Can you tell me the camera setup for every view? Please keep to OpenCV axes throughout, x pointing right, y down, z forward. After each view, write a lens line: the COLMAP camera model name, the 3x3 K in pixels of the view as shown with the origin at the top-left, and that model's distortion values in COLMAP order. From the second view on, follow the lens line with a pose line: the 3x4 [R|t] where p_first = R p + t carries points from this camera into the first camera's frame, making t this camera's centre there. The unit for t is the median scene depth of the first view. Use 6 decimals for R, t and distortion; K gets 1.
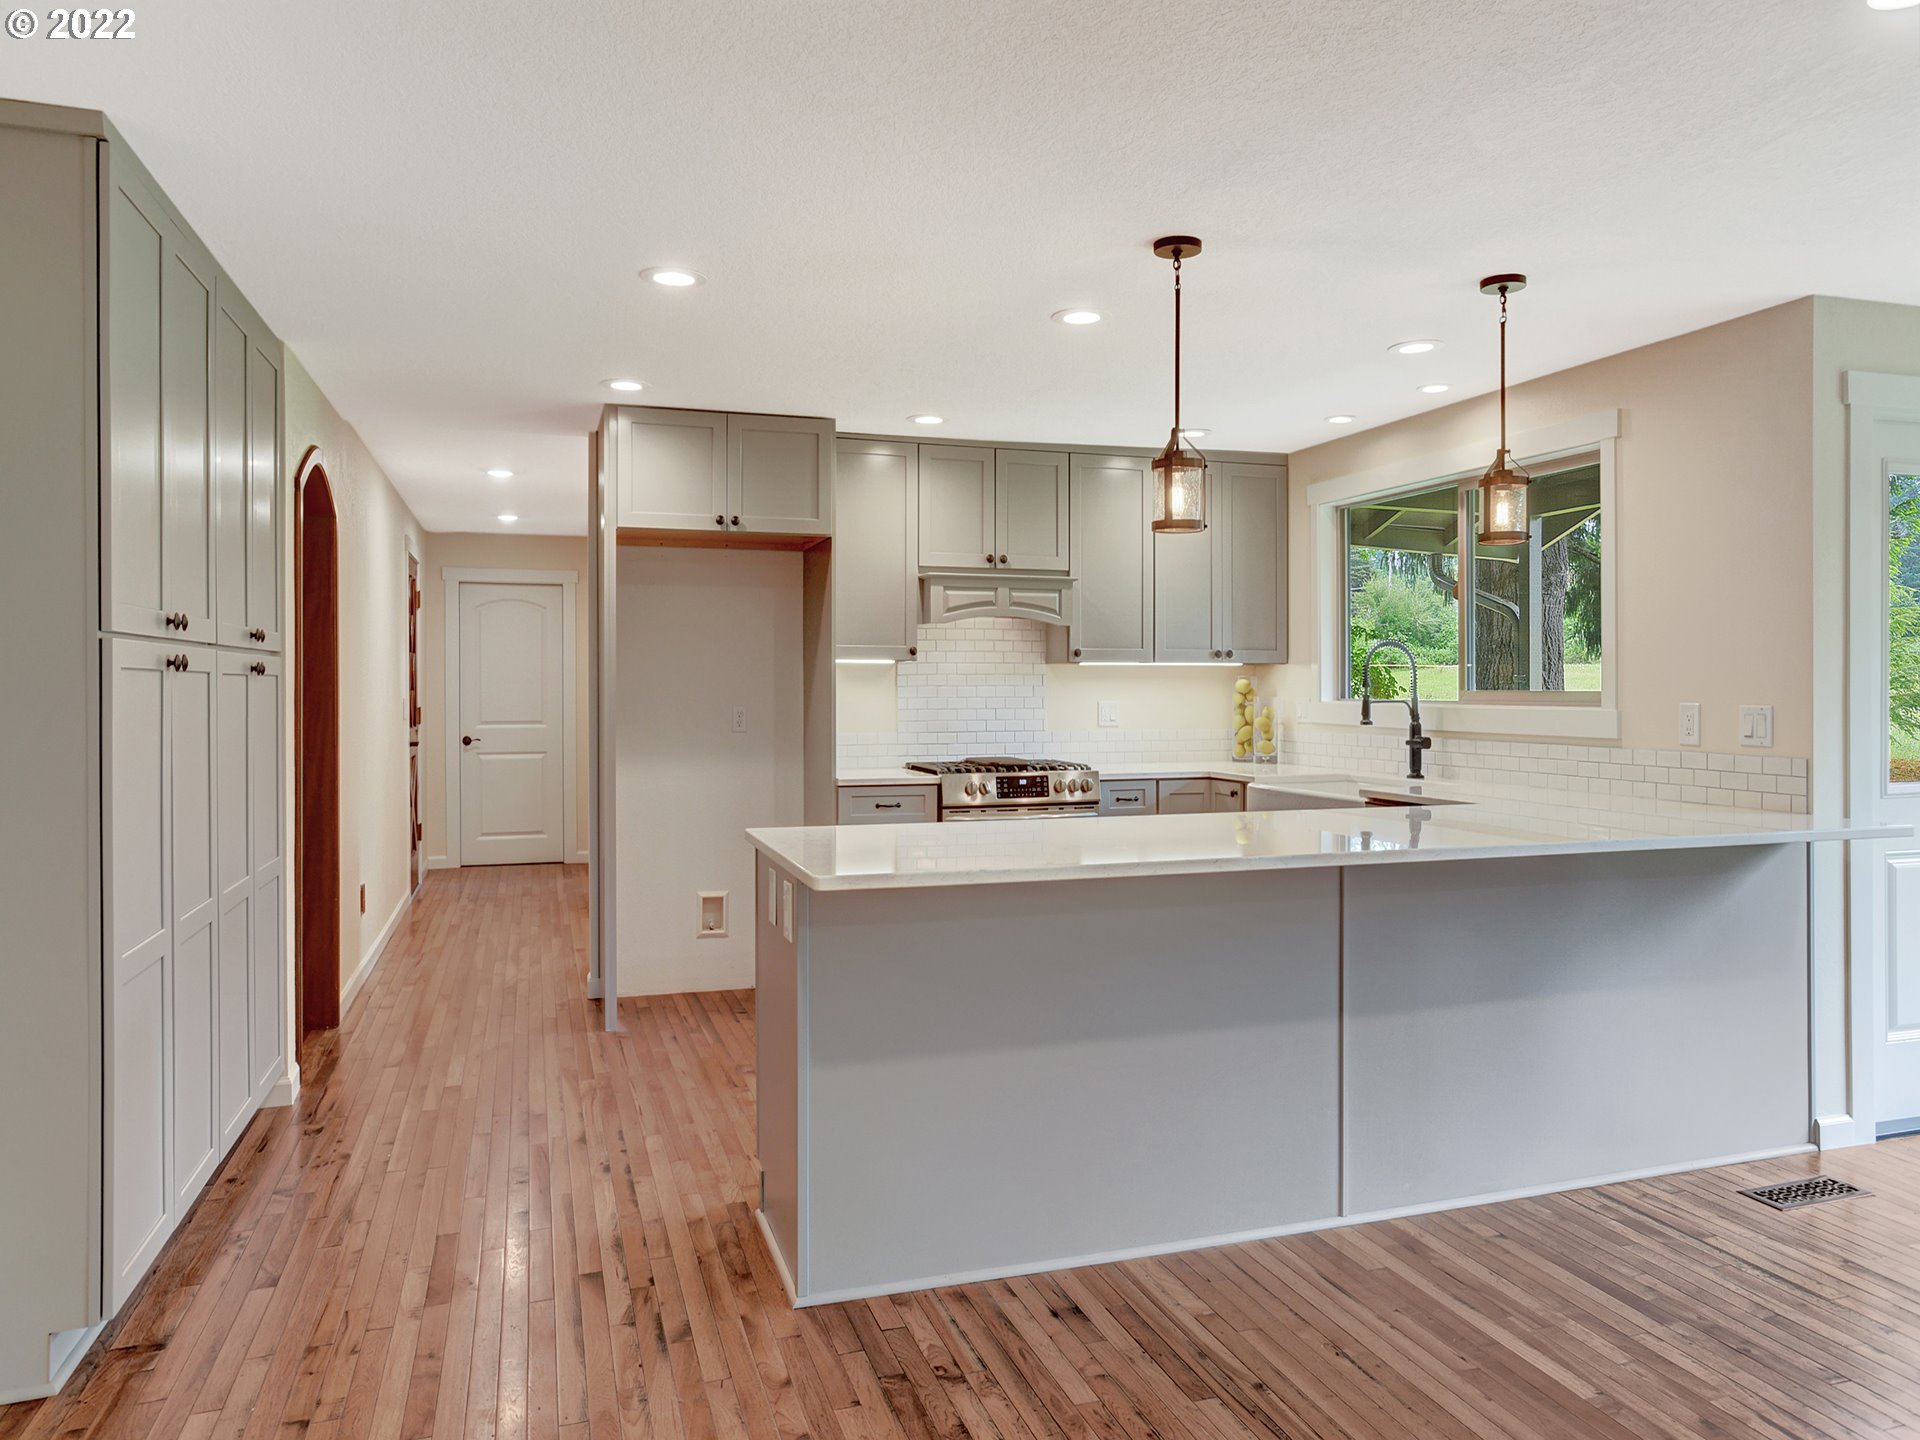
lens RADIAL K [[1266.6, 0, 962.1], [0, 1266.6, 696.3], [0, 0, 1]] dist [0.000504, 0.001649]
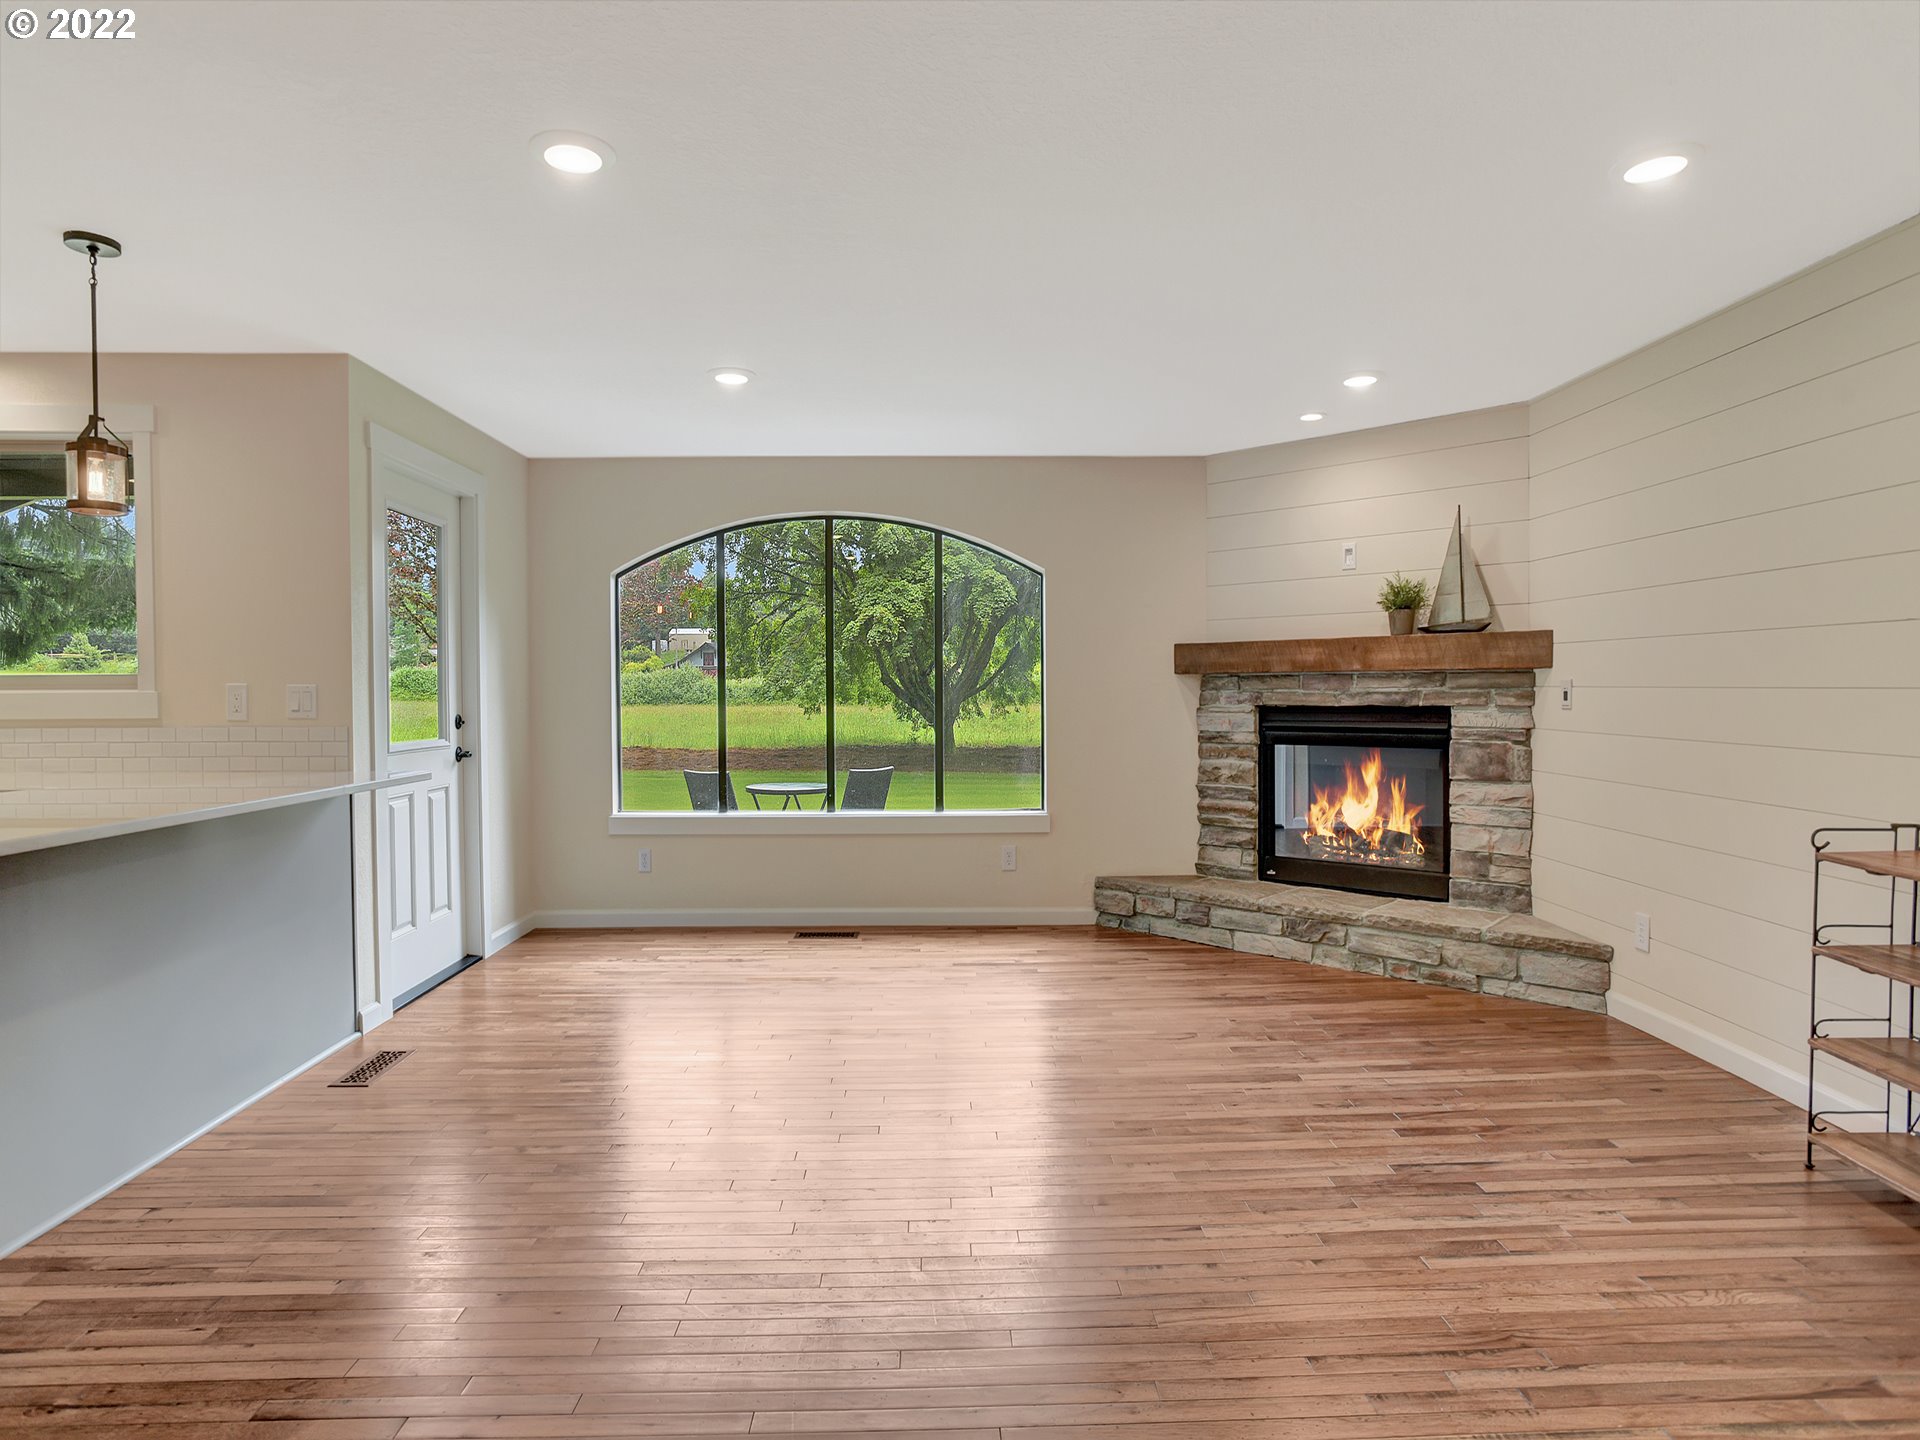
lens RADIAL K [[1035.7, 0, 946.1], [0, 1035.7, 714.3], [0, 0, 1]] dist [-0.024220, 0.011574]
pose [[0.303275, -0.024409, 0.952590, -0.081506], [0.008952, 0.999701, 0.022766, 0.013486], [-0.952861, 0.001623, 0.303403, 0.092216]]
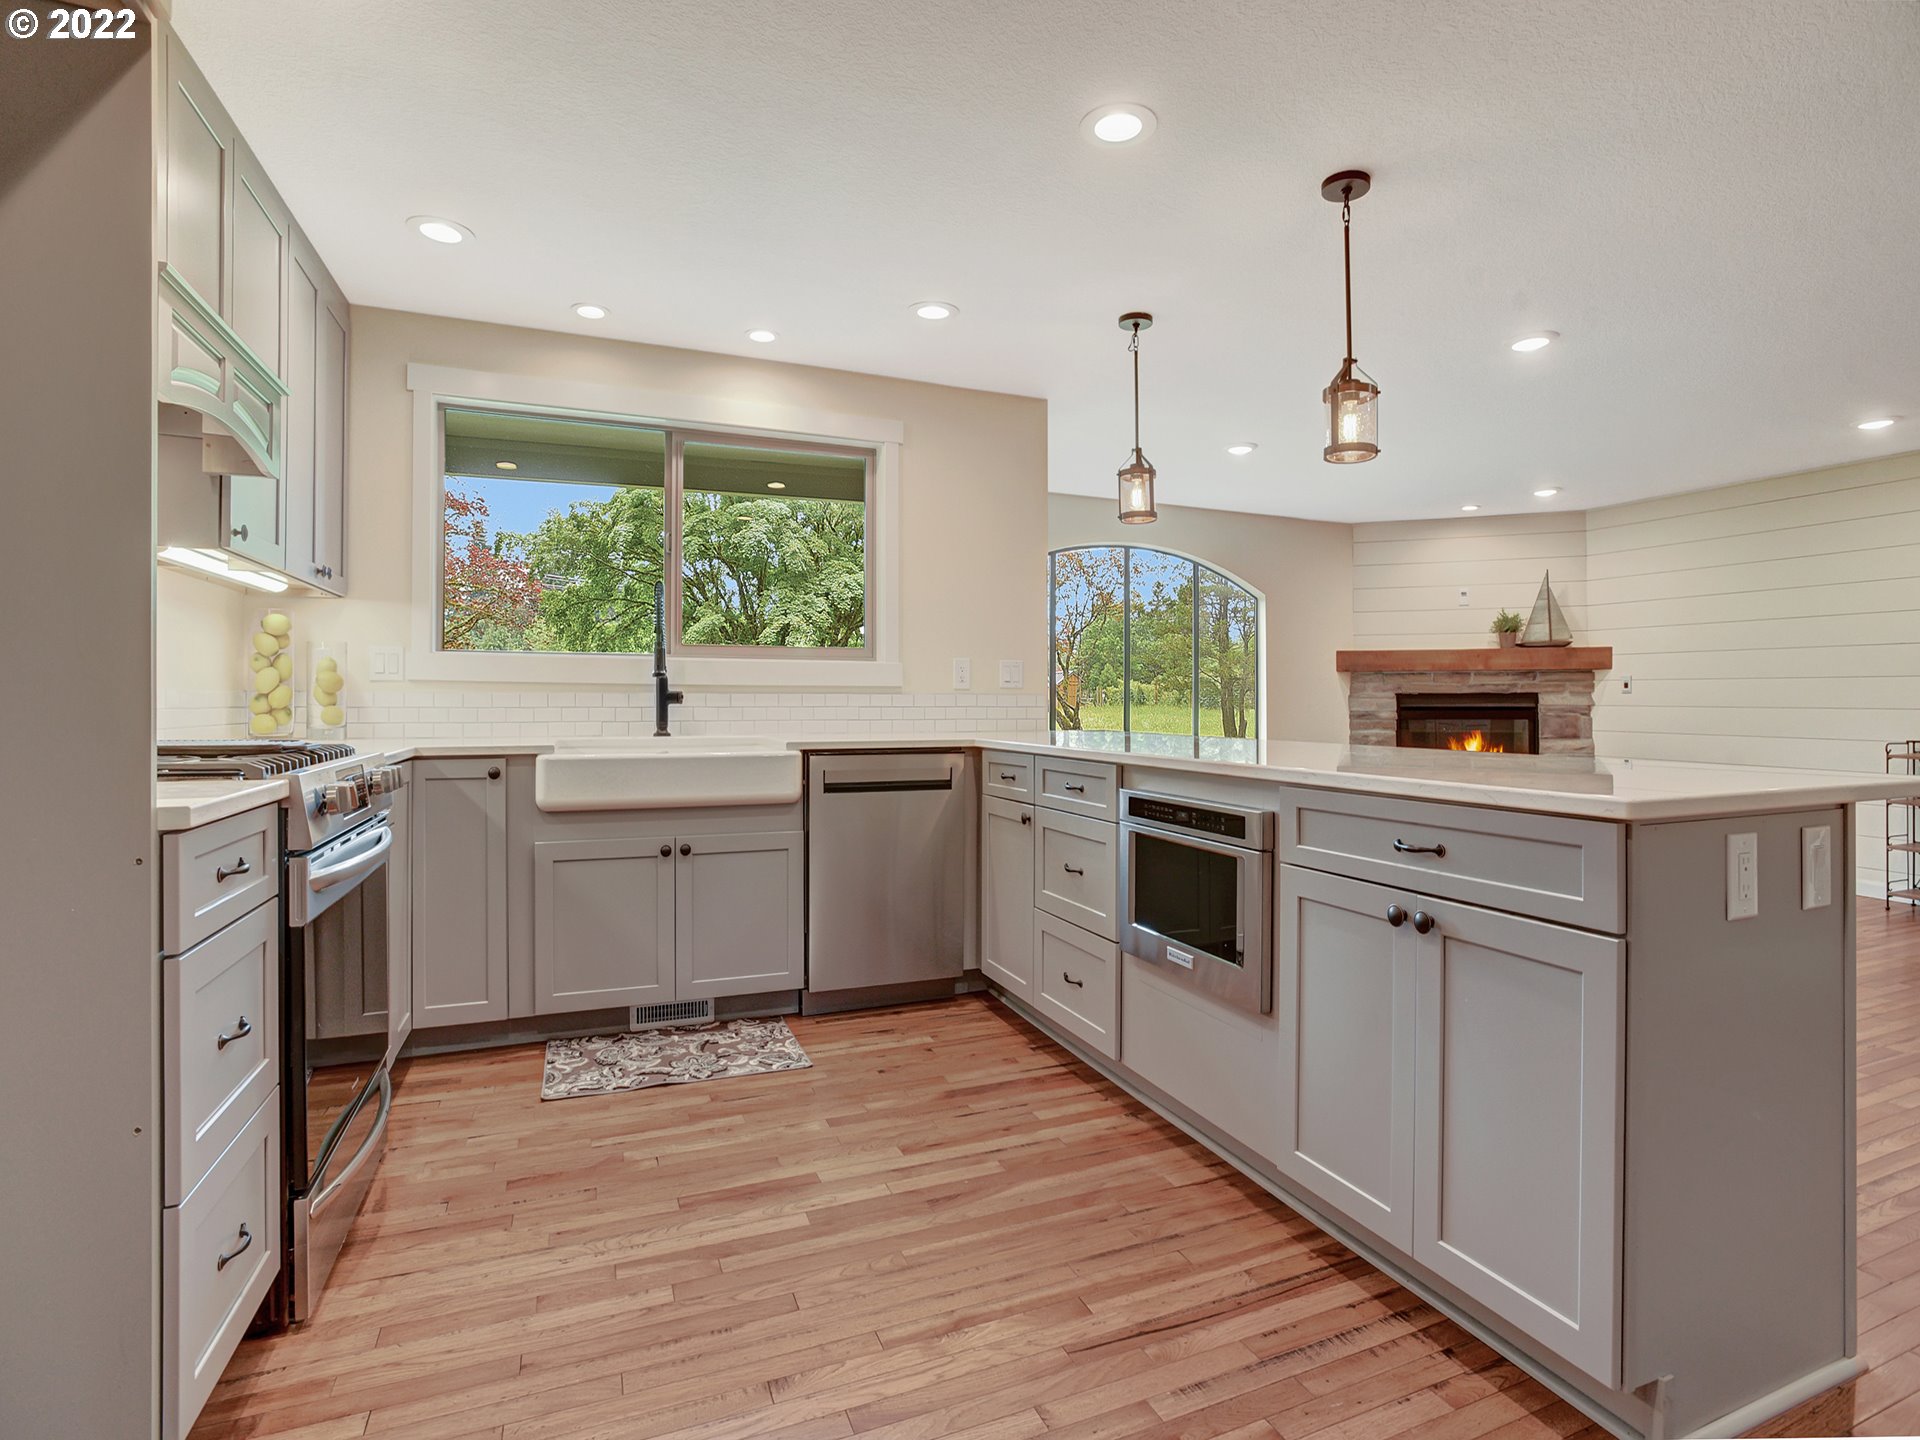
lens RADIAL K [[935.6, 0, 964.5], [0, 935.6, 708.6], [0, 0, 1]] dist [-0.052022, 0.024414]
pose [[-0.060628, -0.010093, 0.998109, -0.337547], [0.002029, 0.999946, 0.010235, 0.038318], [-0.998158, 0.002646, -0.060604, 0.829858]]
